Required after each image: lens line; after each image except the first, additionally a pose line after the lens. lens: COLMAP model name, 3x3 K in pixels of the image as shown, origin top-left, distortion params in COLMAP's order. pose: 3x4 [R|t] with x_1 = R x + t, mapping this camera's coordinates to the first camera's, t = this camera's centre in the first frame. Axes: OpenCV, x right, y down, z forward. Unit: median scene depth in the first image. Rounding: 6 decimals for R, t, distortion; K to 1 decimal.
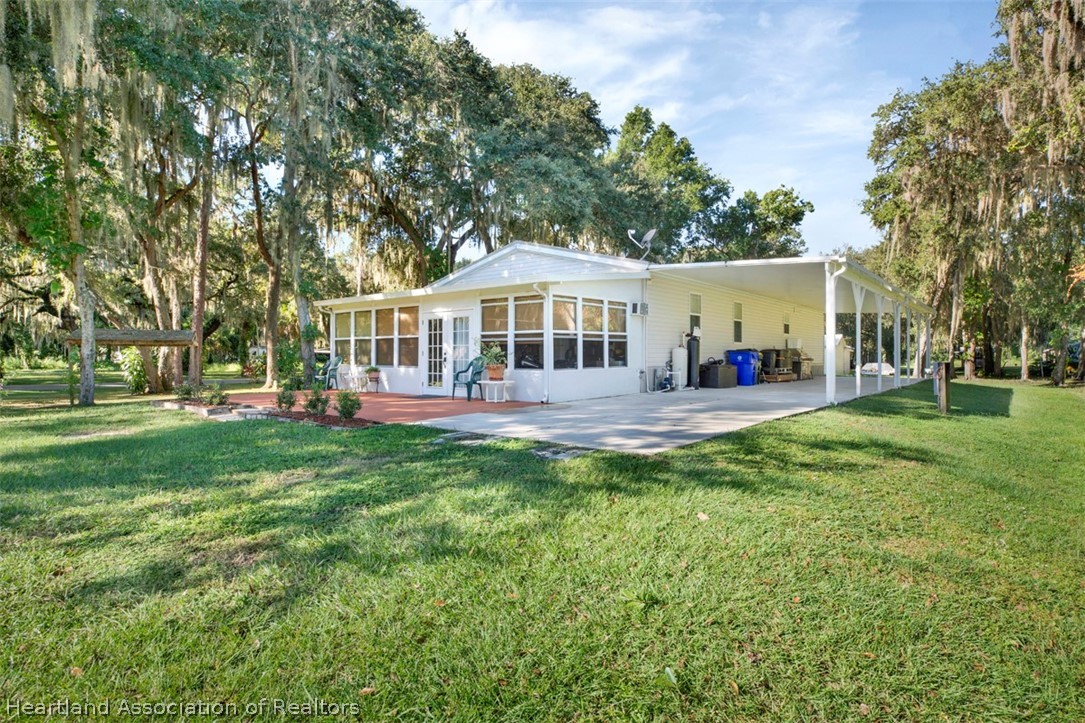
lens RADIAL K [[635.9, 0, 542.5], [0, 635.9, 361.5], [0, 0, 1]] dist [0.000203, 0.000153]
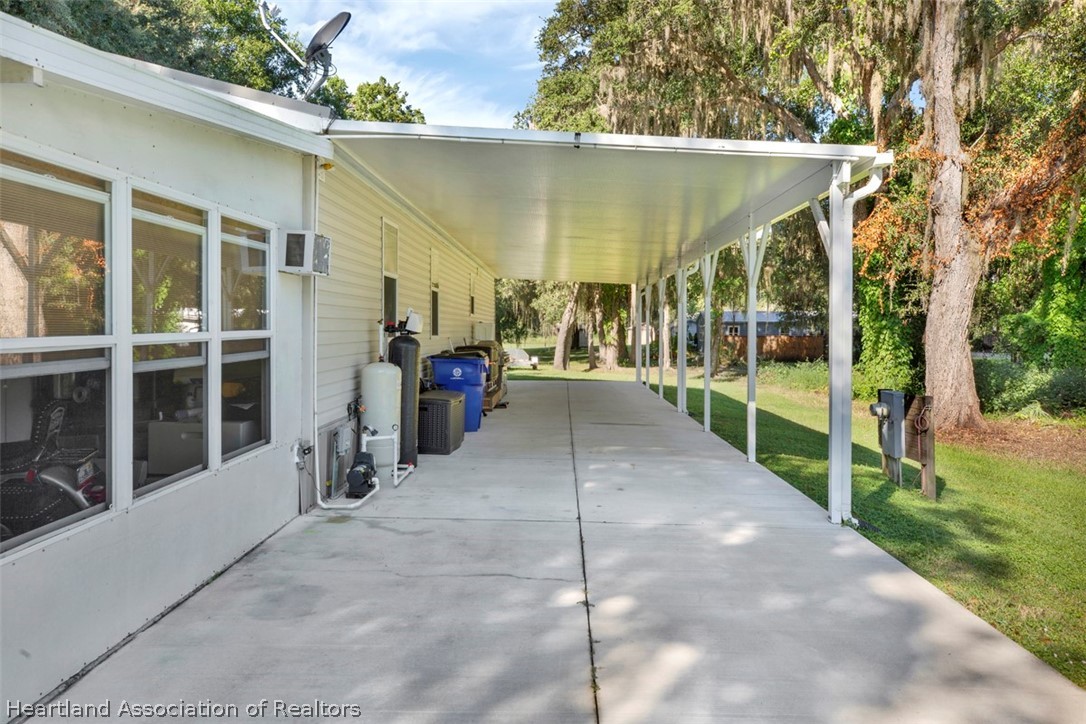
lens RADIAL K [[800.6, 0, 543.0], [0, 800.6, 333.6], [0, 0, 1]] dist [-0.001186, 0.001156]
pose [[0.789749, -0.000511, 0.613430, 0.001987], [-0.003023, 0.999984, 0.004725, -0.027911], [-0.613423, -0.005586, 0.789735, 0.380752]]
